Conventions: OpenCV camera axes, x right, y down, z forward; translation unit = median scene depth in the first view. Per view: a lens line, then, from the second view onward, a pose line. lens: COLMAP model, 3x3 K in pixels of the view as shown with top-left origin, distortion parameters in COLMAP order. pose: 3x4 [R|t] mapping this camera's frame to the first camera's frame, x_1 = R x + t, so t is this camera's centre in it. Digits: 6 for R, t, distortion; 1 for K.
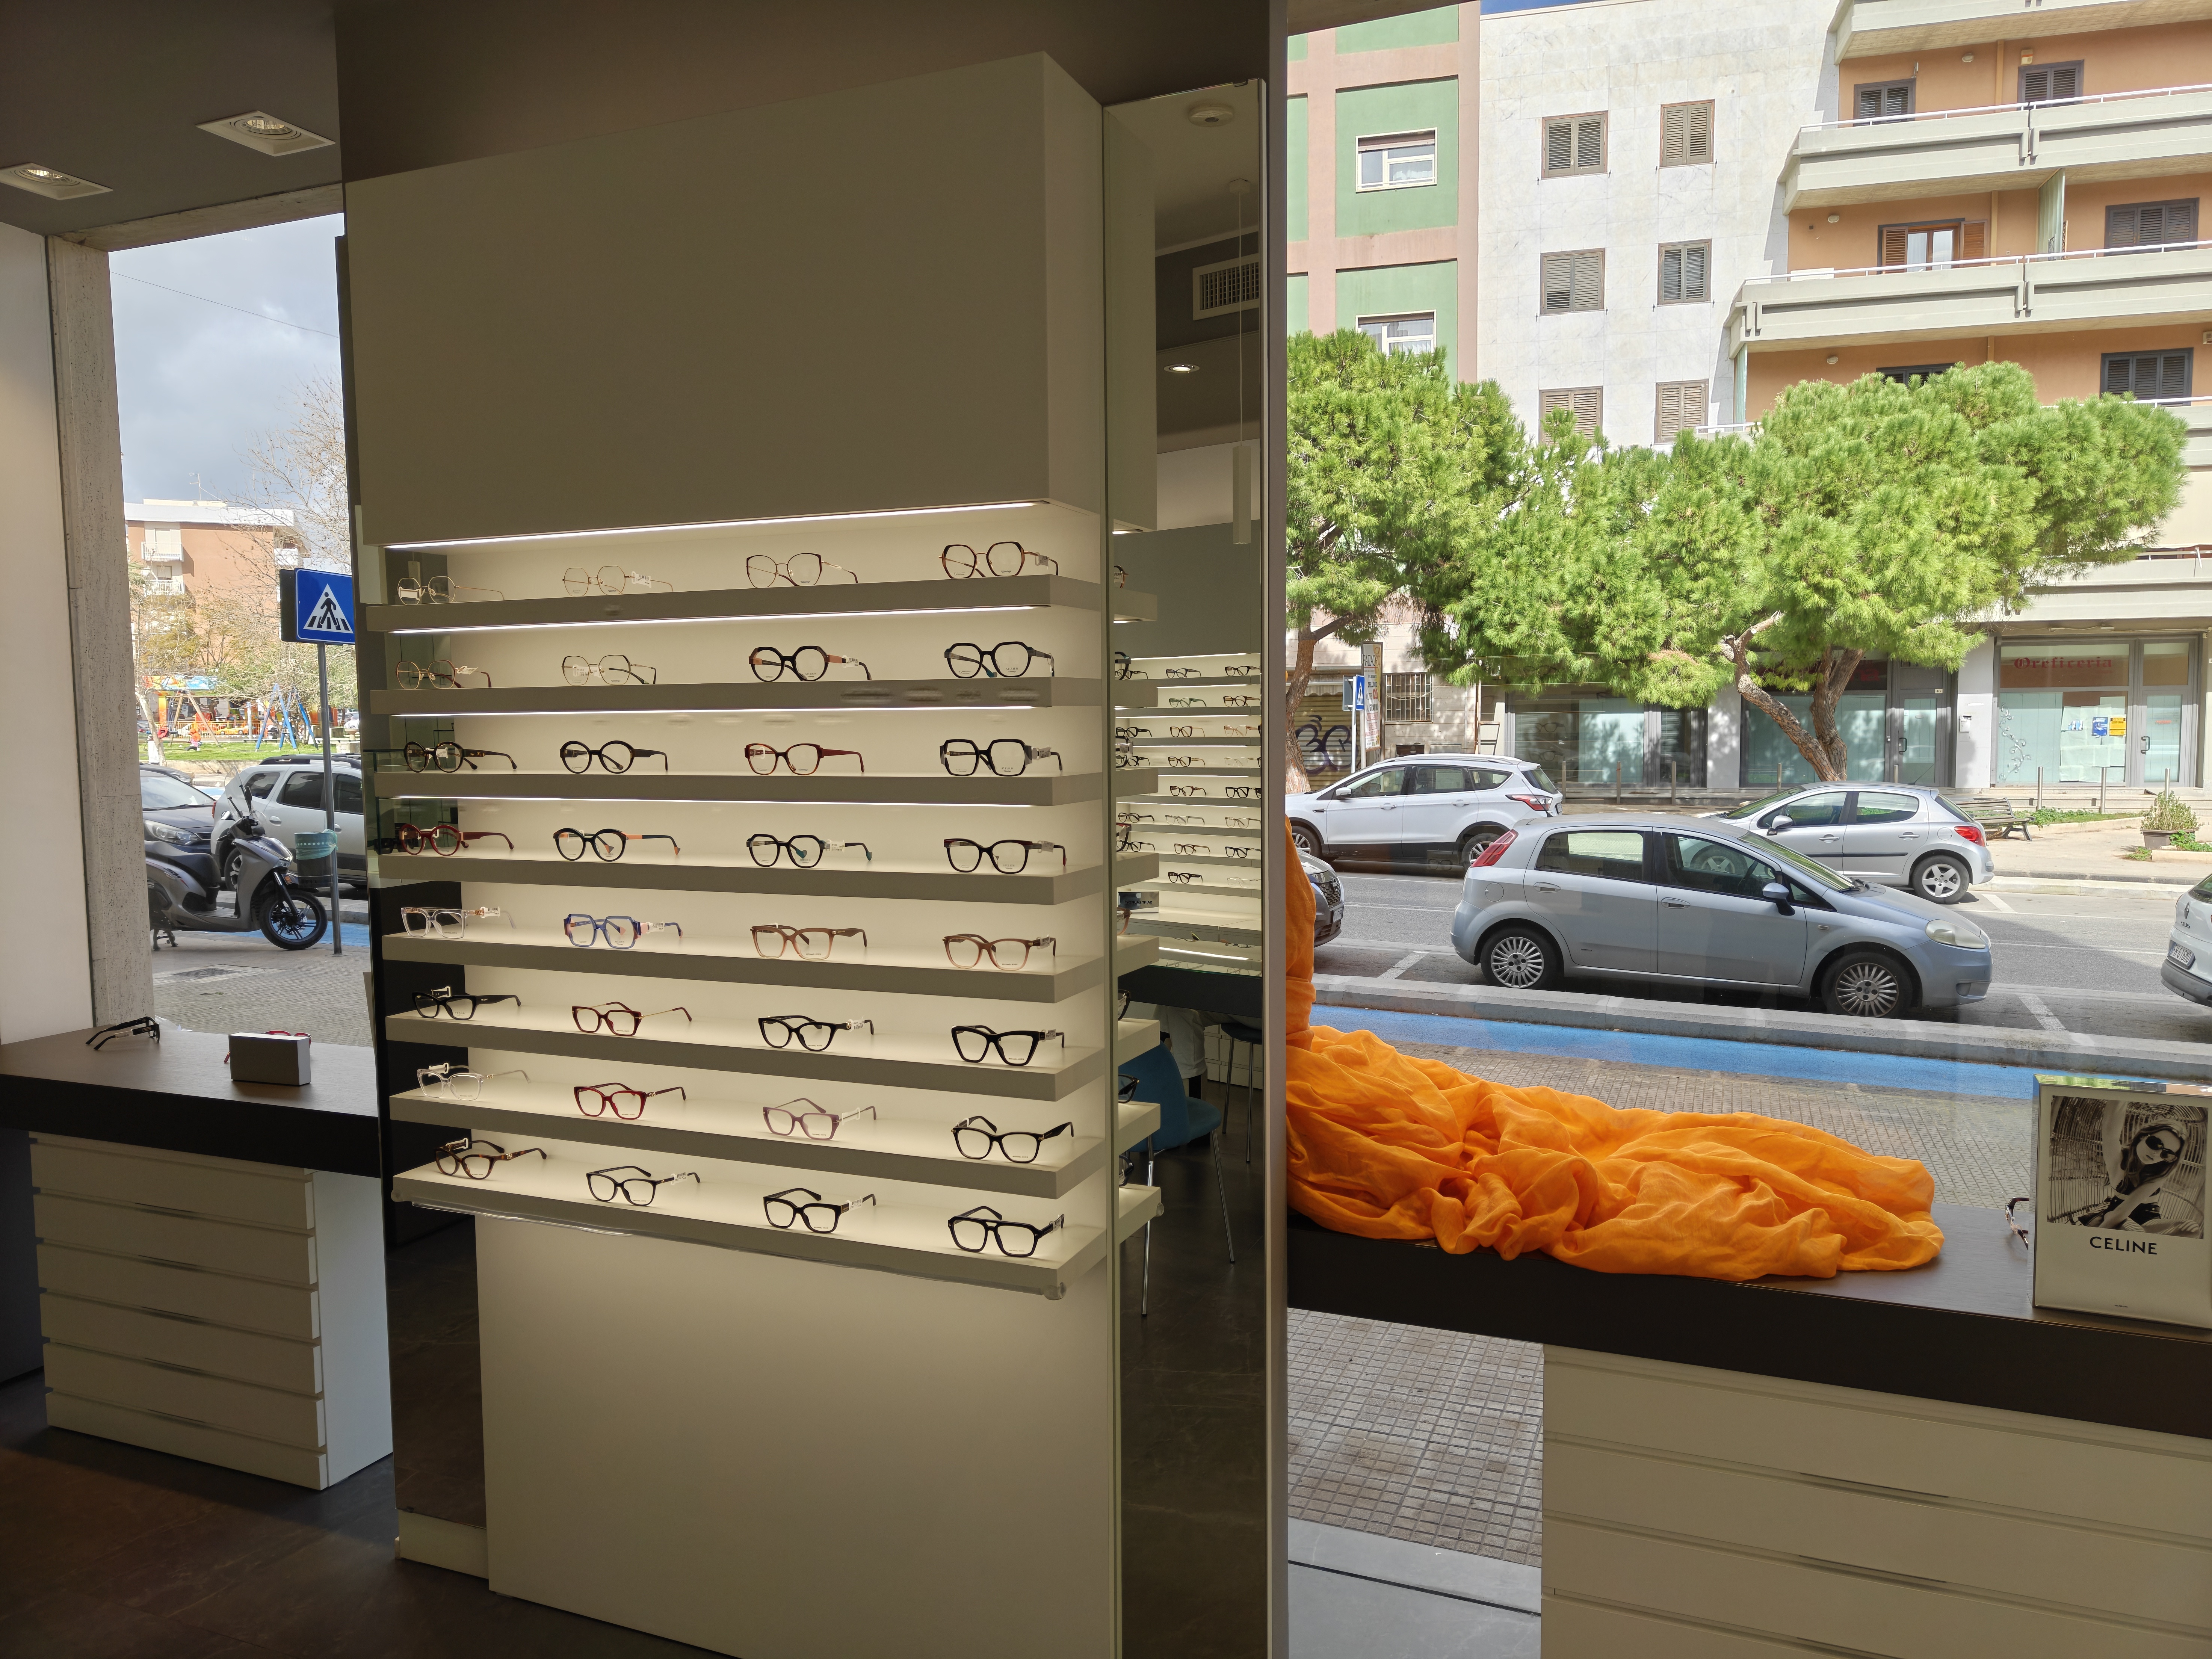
lens RADIAL K [[1541.8, 0, 1106.3], [0, 1541.8, 834.9], [0, 0, 1]] dist [0.007113, -0.001463]
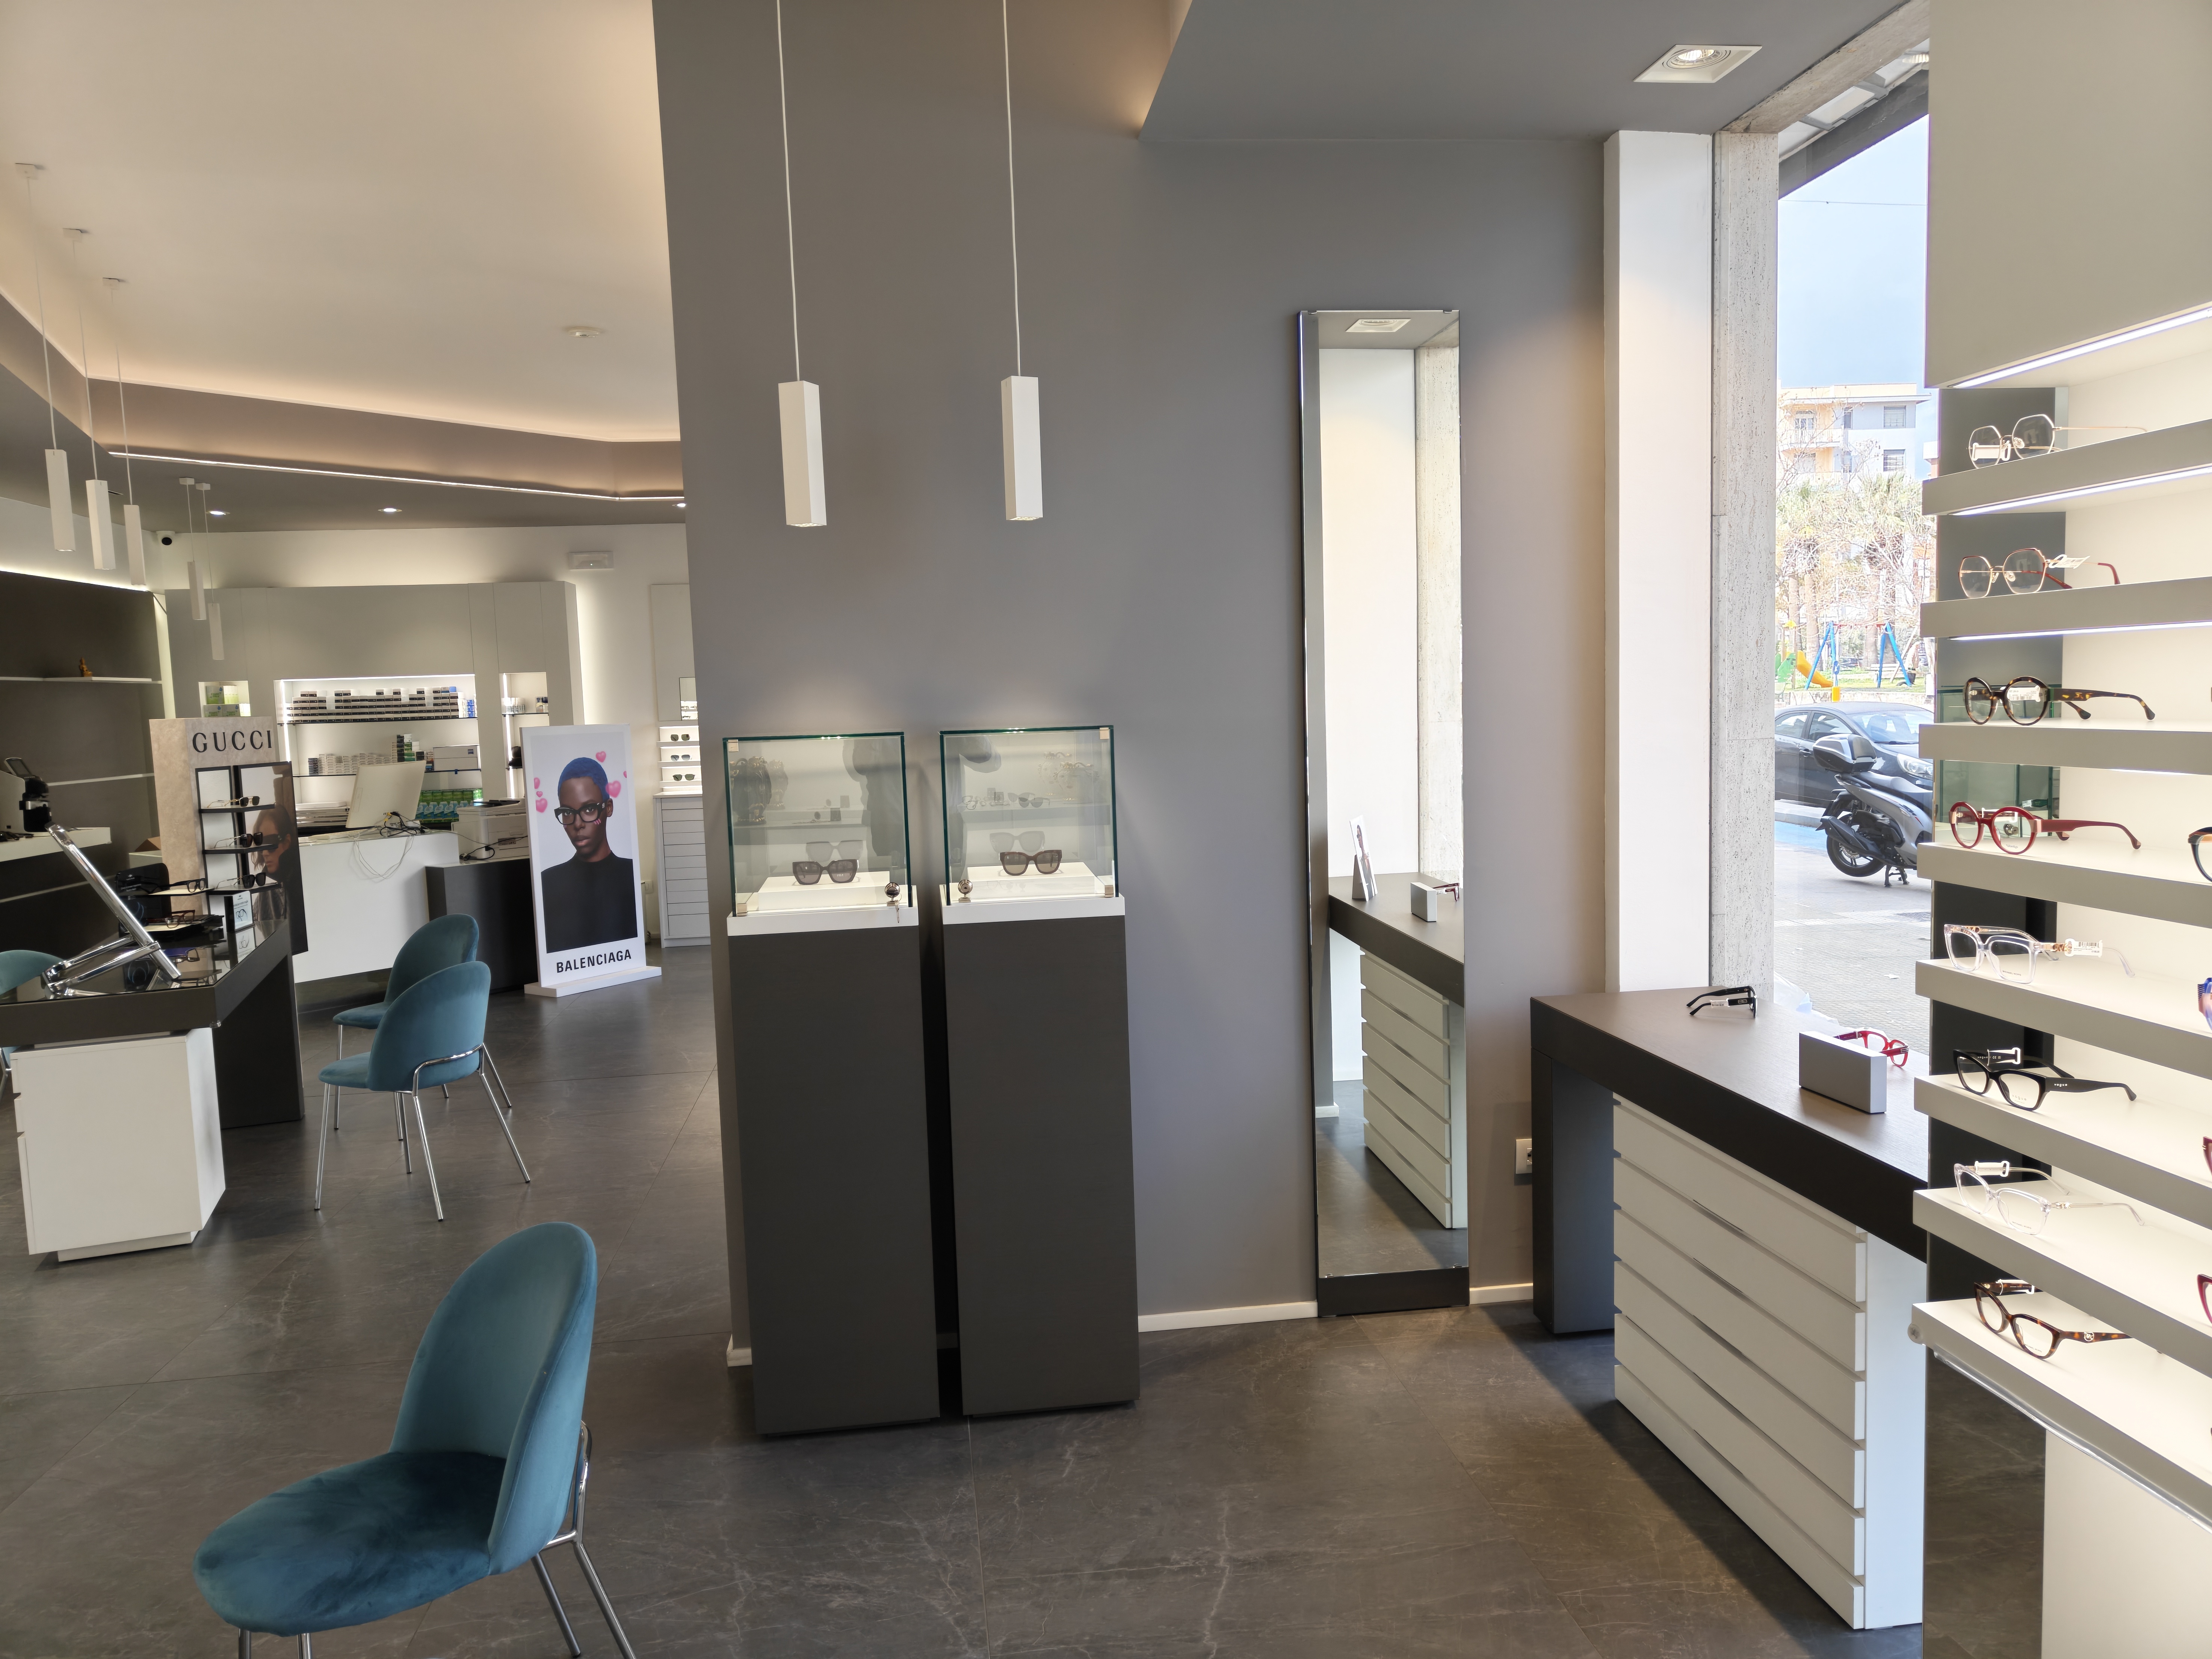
lens RADIAL K [[1541.8, 0, 1106.3], [0, 1541.8, 834.9], [0, 0, 1]] dist [0.007113, -0.001463]
pose [[0.501531, 0.073461, -0.862015, -0.043790], [-0.036126, 0.997298, 0.063971, -0.016125], [0.864385, -0.000942, 0.502829, 0.250366]]
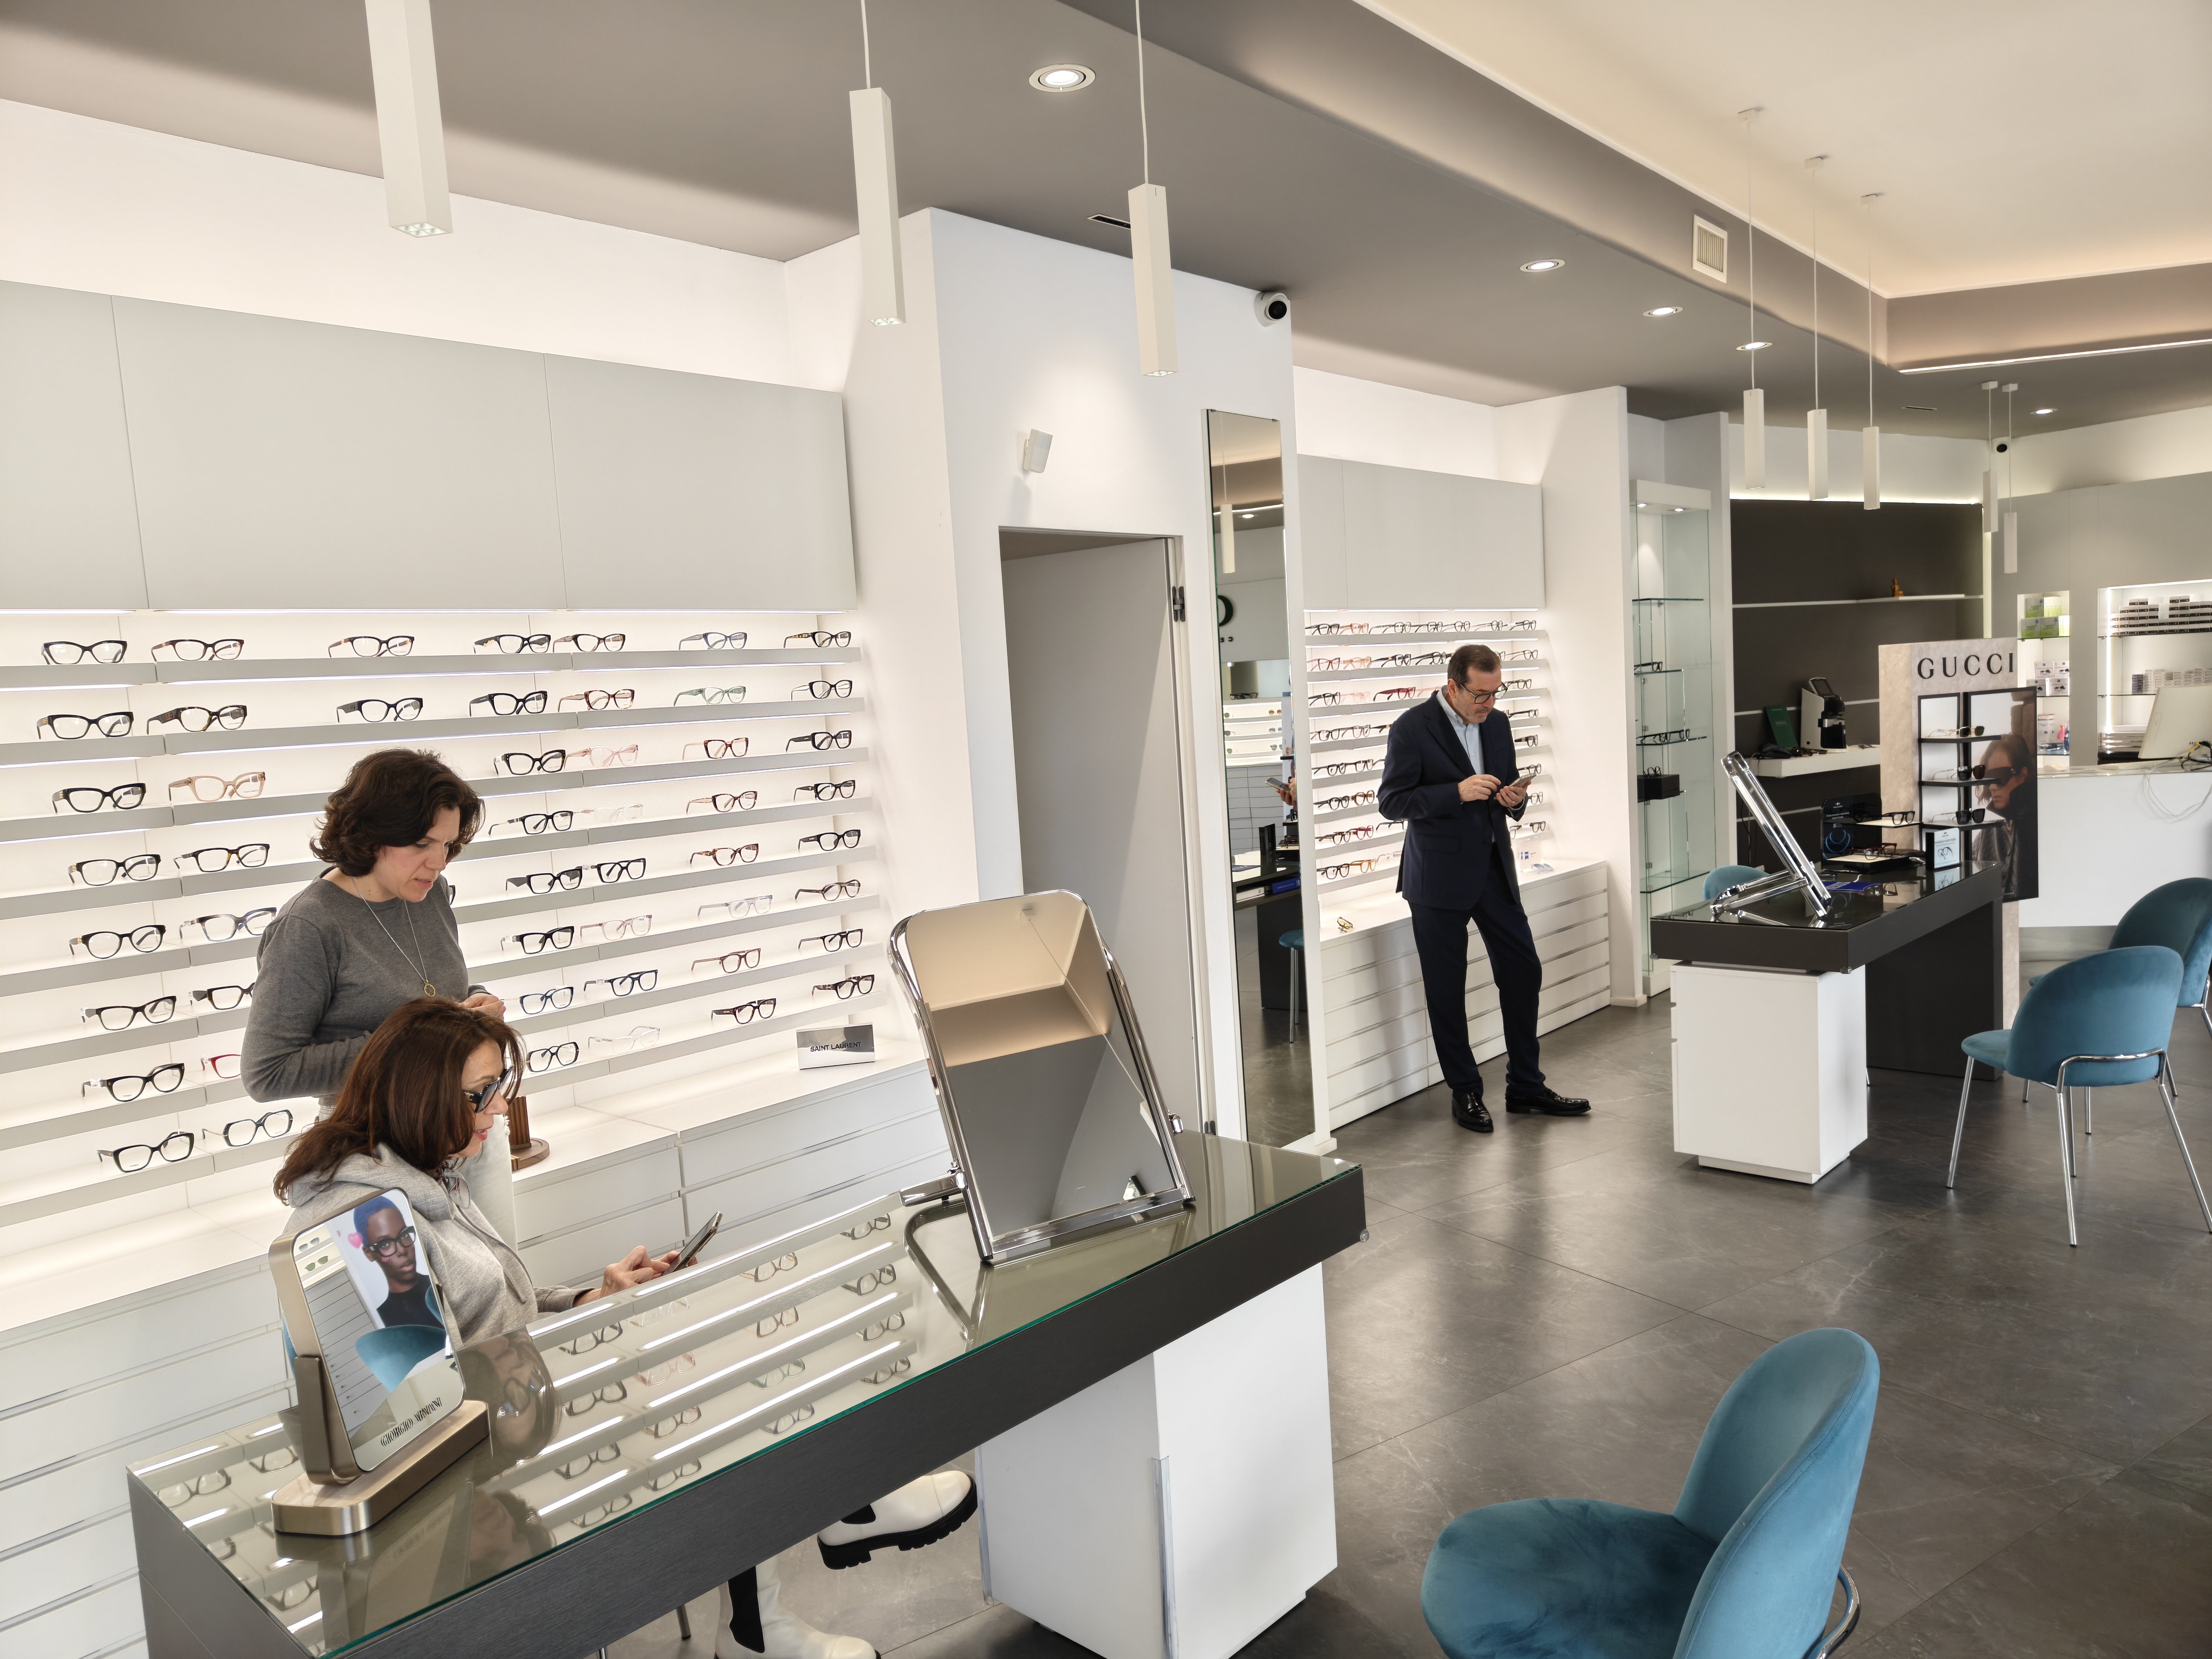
lens RADIAL K [[1541.8, 0, 1106.3], [0, 1541.8, 834.9], [0, 0, 1]] dist [0.007113, -0.001463]
pose [[-0.565633, 0.124109, -0.815265, -0.140723], [0.006697, 0.989269, 0.145951, -0.034224], [0.824630, 0.077095, -0.560394, 0.392249]]
